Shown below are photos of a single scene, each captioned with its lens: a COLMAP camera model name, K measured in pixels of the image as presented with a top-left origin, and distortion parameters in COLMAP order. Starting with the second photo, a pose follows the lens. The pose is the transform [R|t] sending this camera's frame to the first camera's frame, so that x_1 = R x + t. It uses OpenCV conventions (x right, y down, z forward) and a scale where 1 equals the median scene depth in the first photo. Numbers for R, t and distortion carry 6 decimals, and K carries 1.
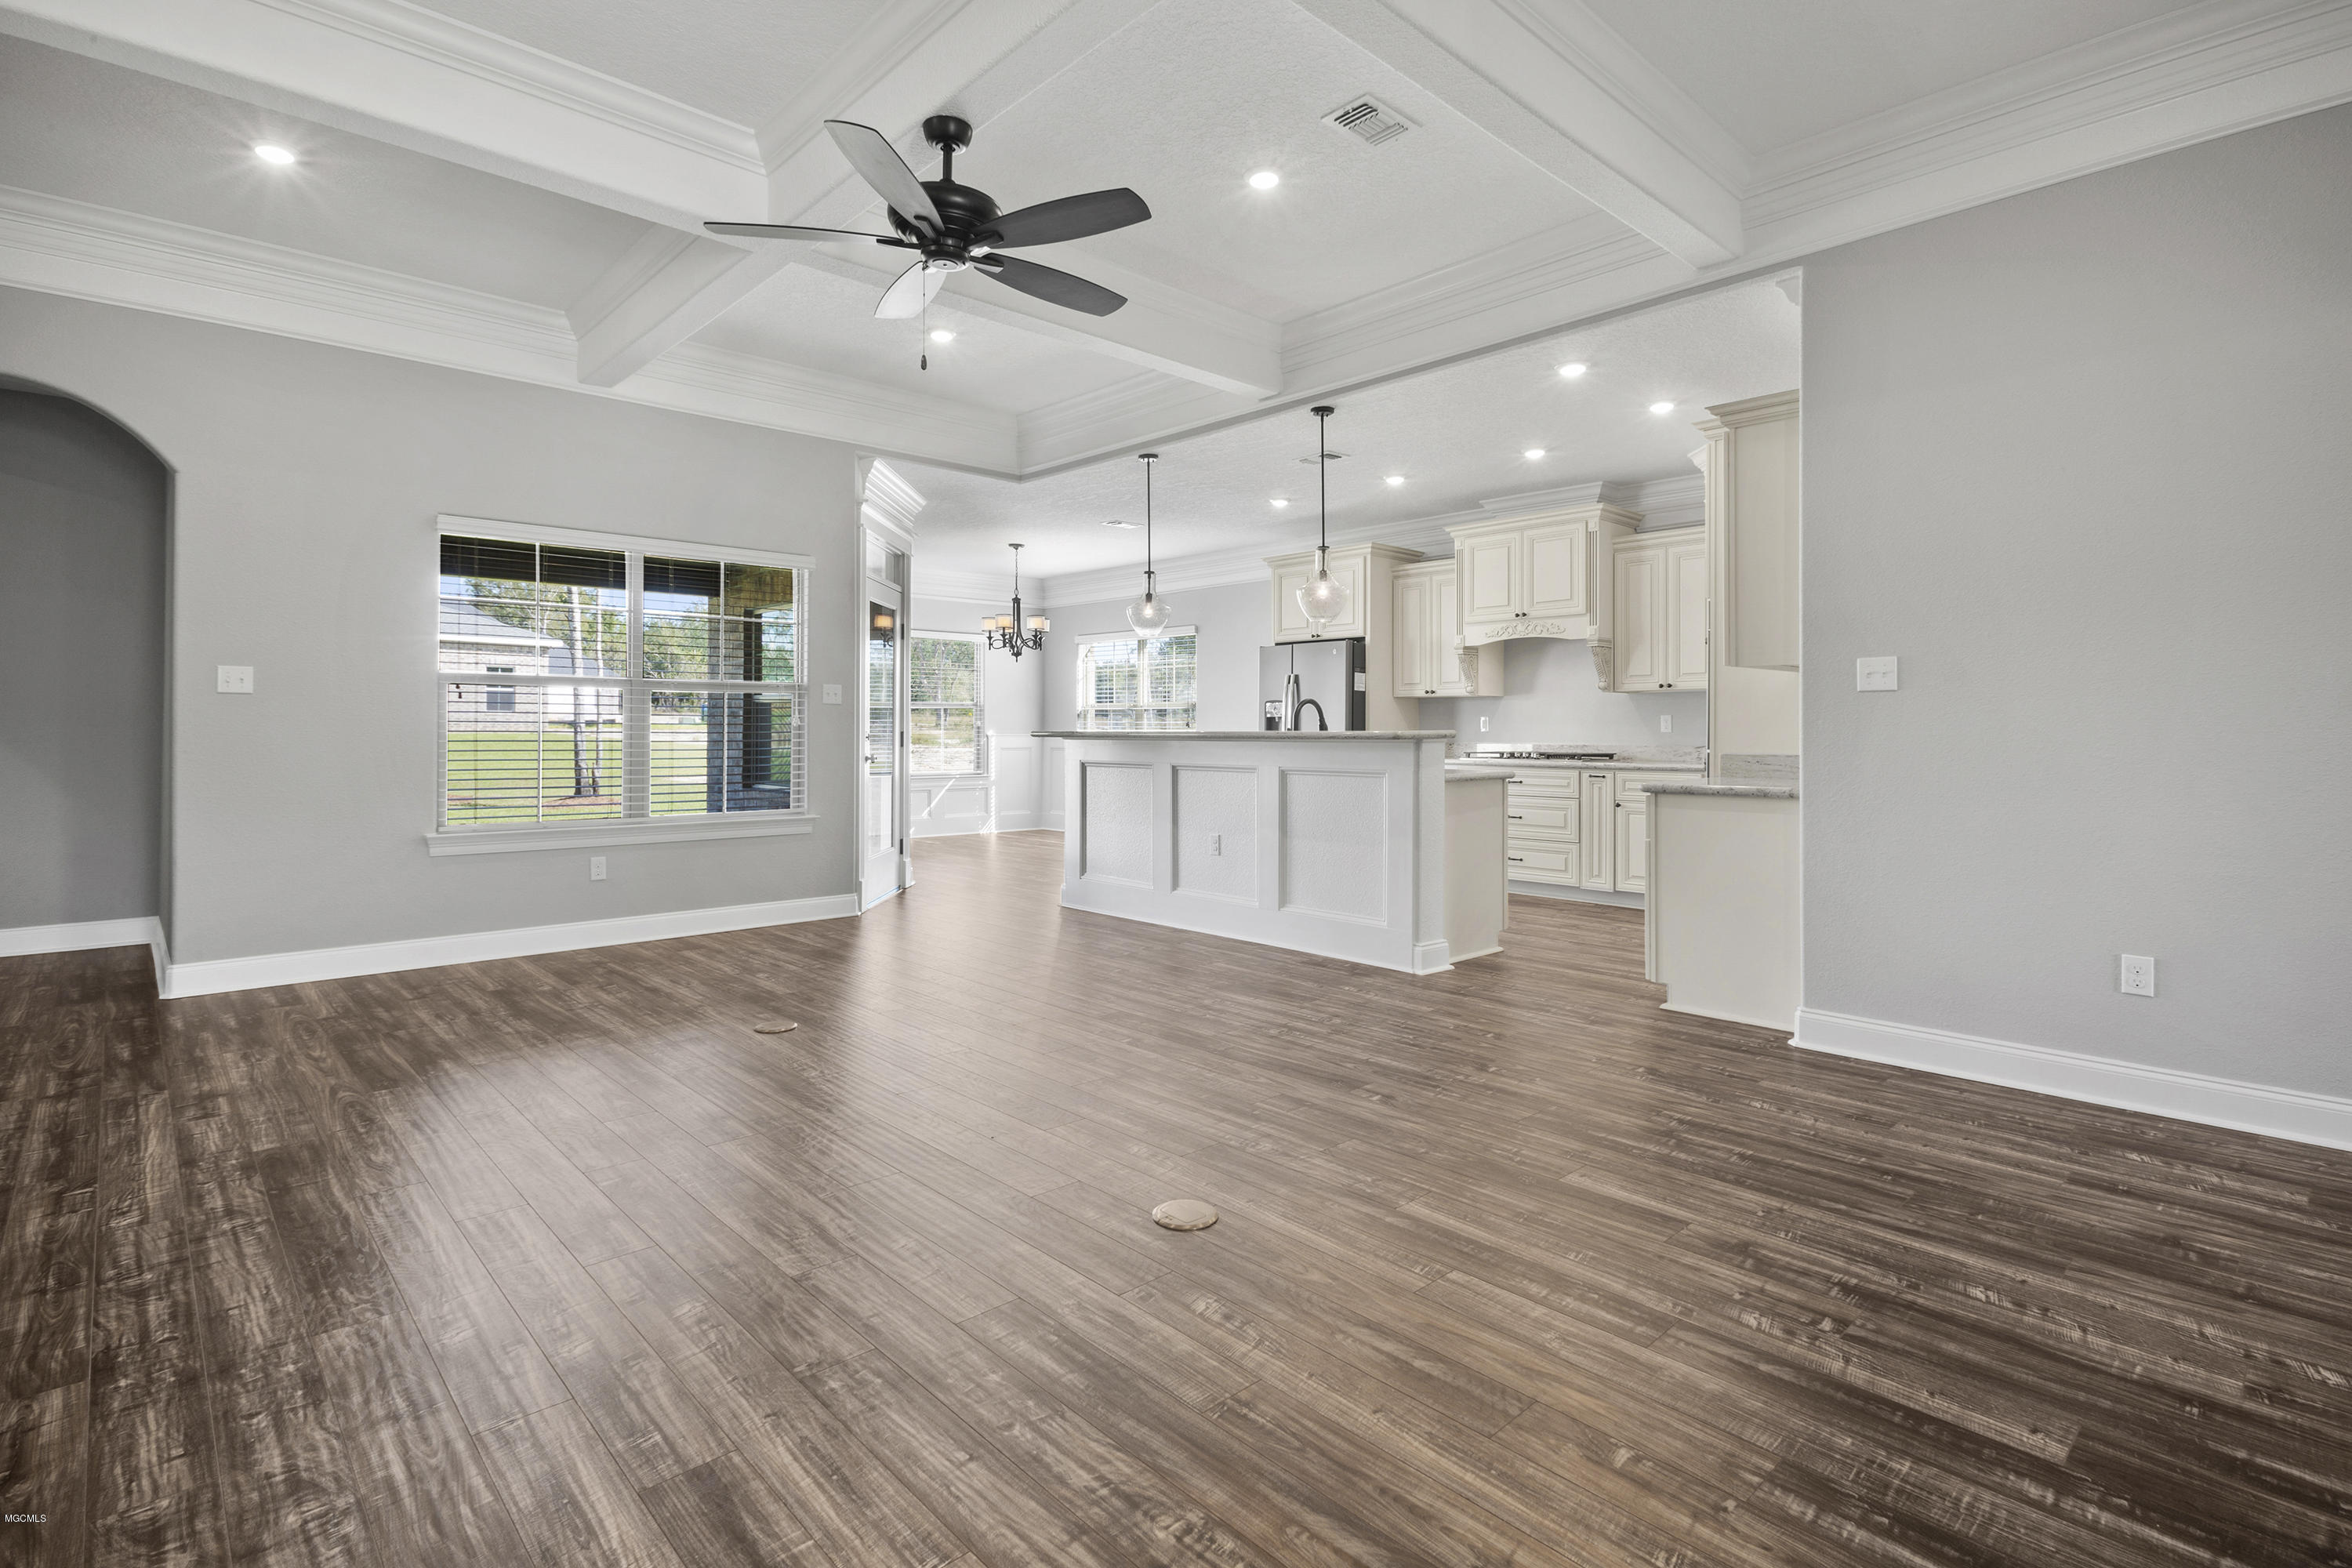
lens RADIAL K [[1138.3, 0, 1174.9], [0, 1138.3, 731.1], [0, 0, 1]] dist [-0.000309, -0.000082]
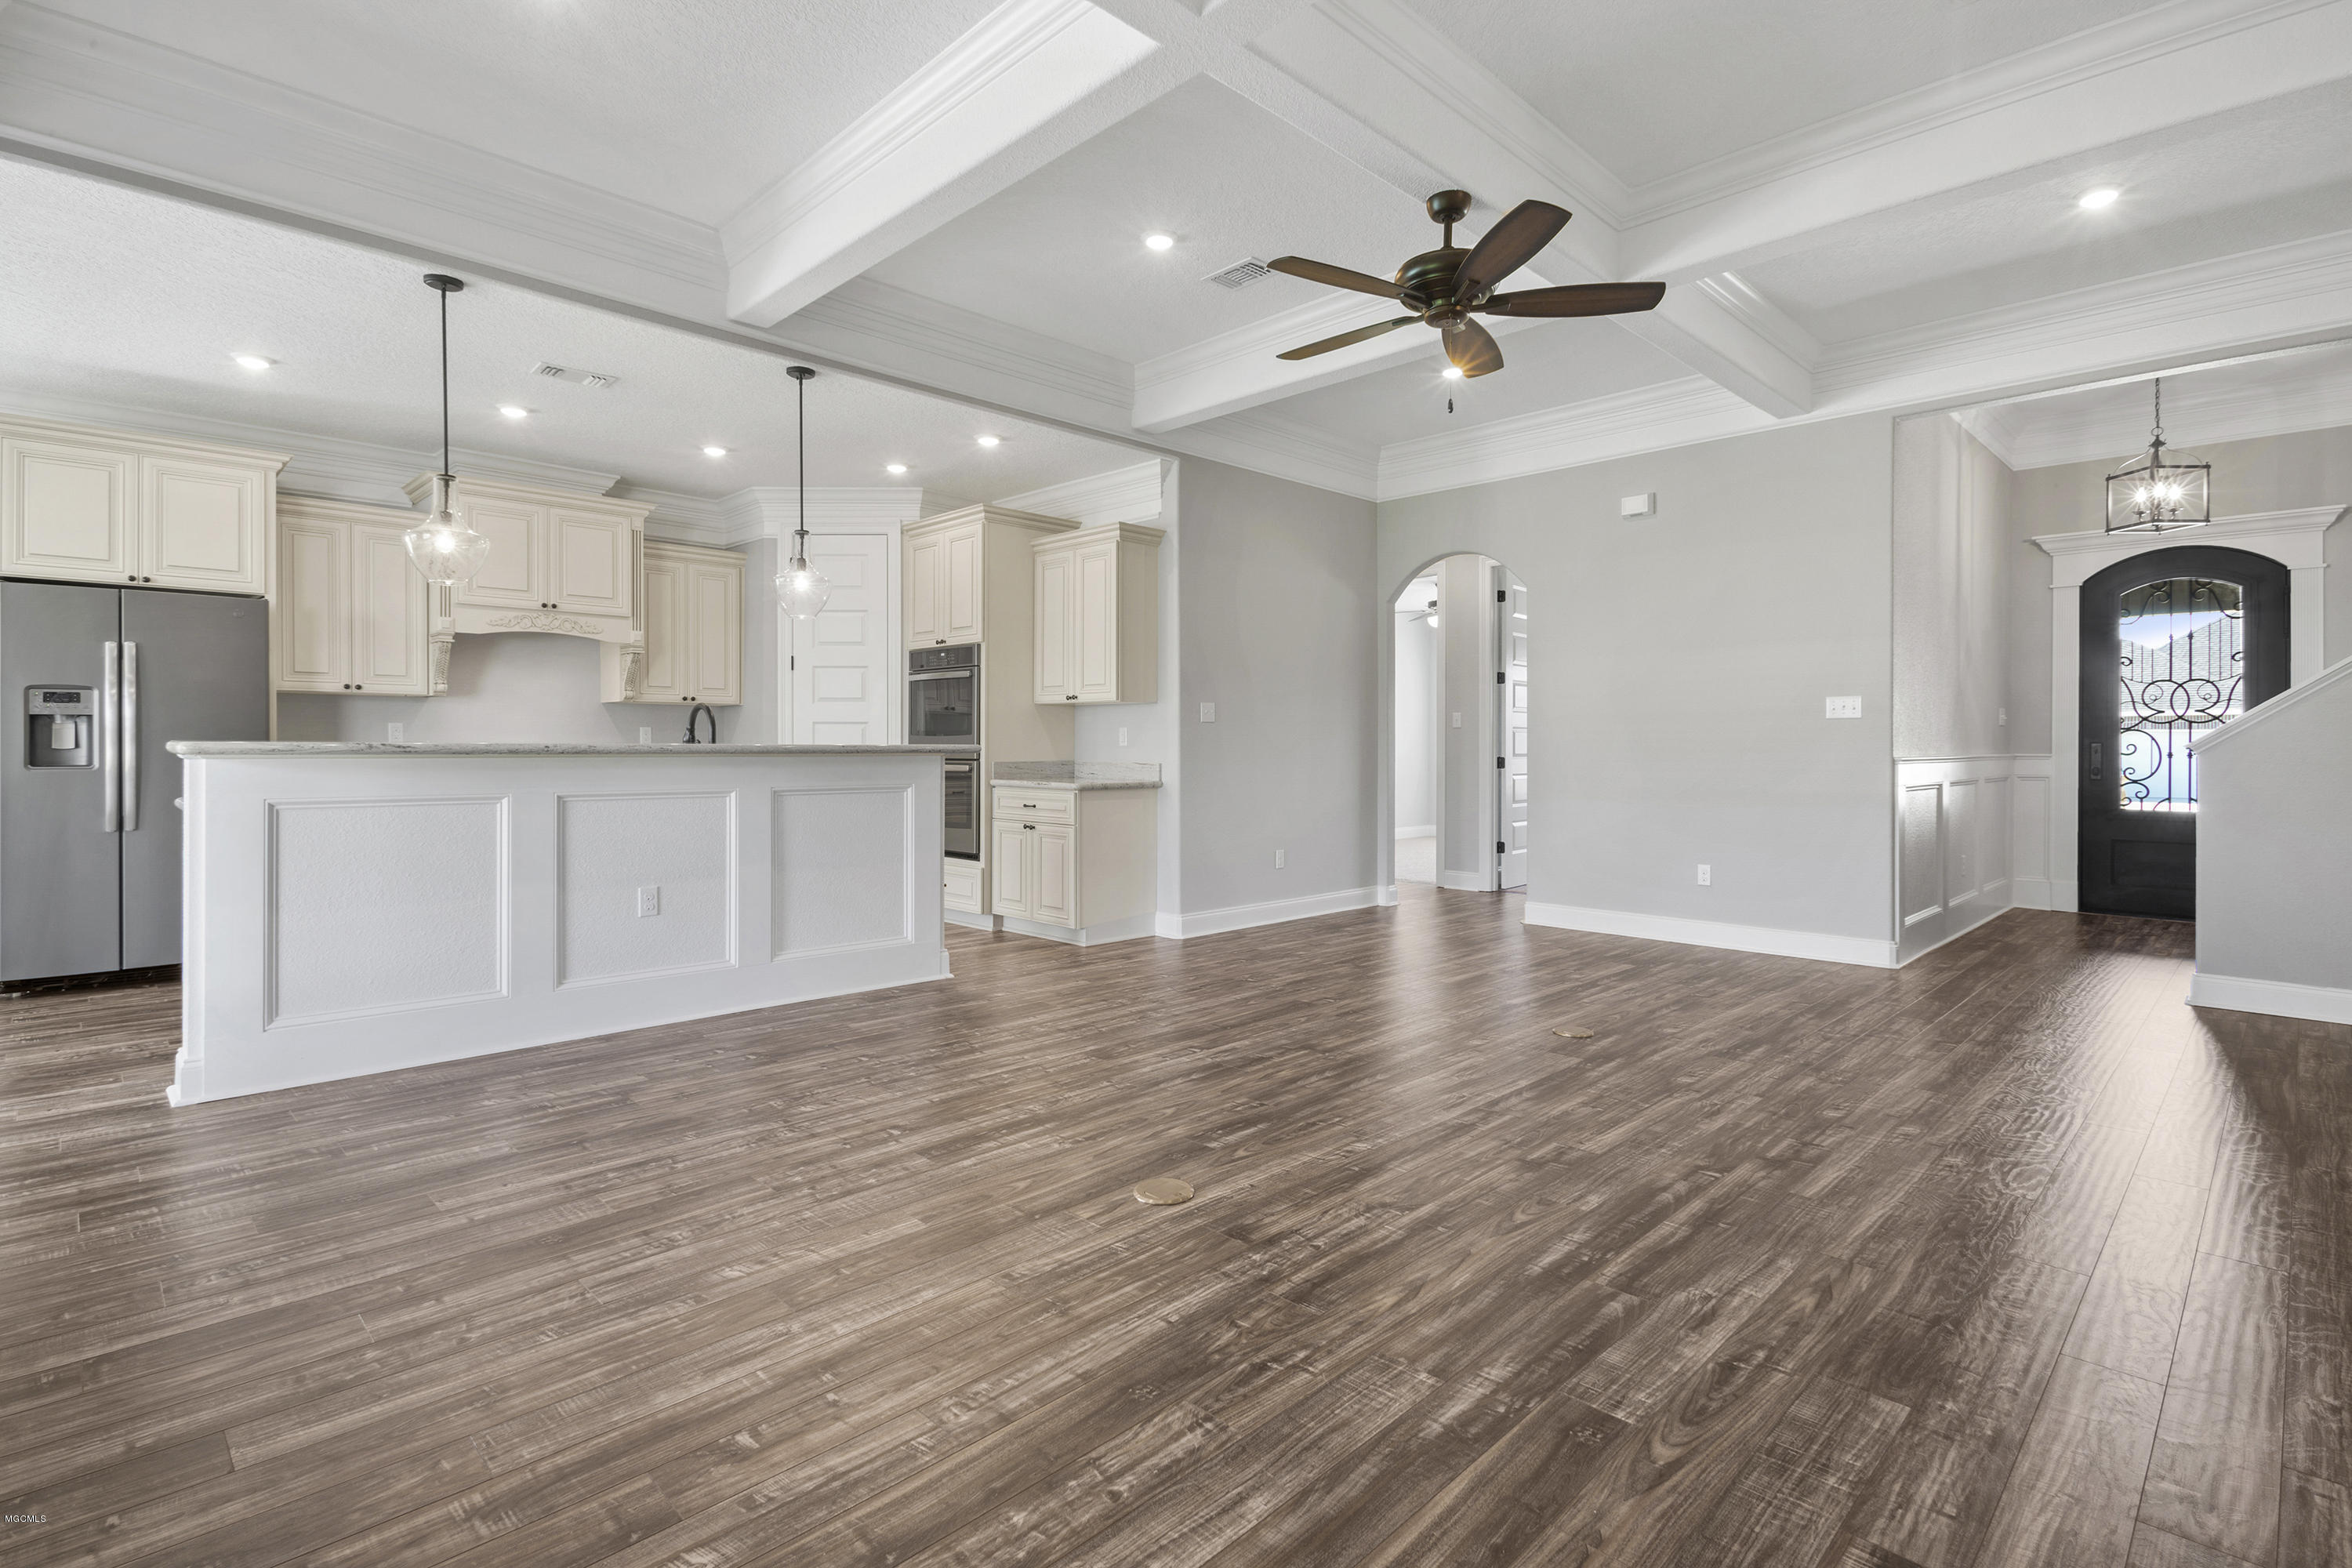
lens RADIAL K [[1125.3, 0, 1175.9], [0, 1125.3, 744.6], [0, 0, 1]] dist [0.000746, 0.000240]
pose [[-0.034105, -0.000959, 0.999418, -0.665424], [-0.005329, 0.999986, 0.000777, -0.001482], [-0.999404, -0.005299, -0.034110, 0.668693]]
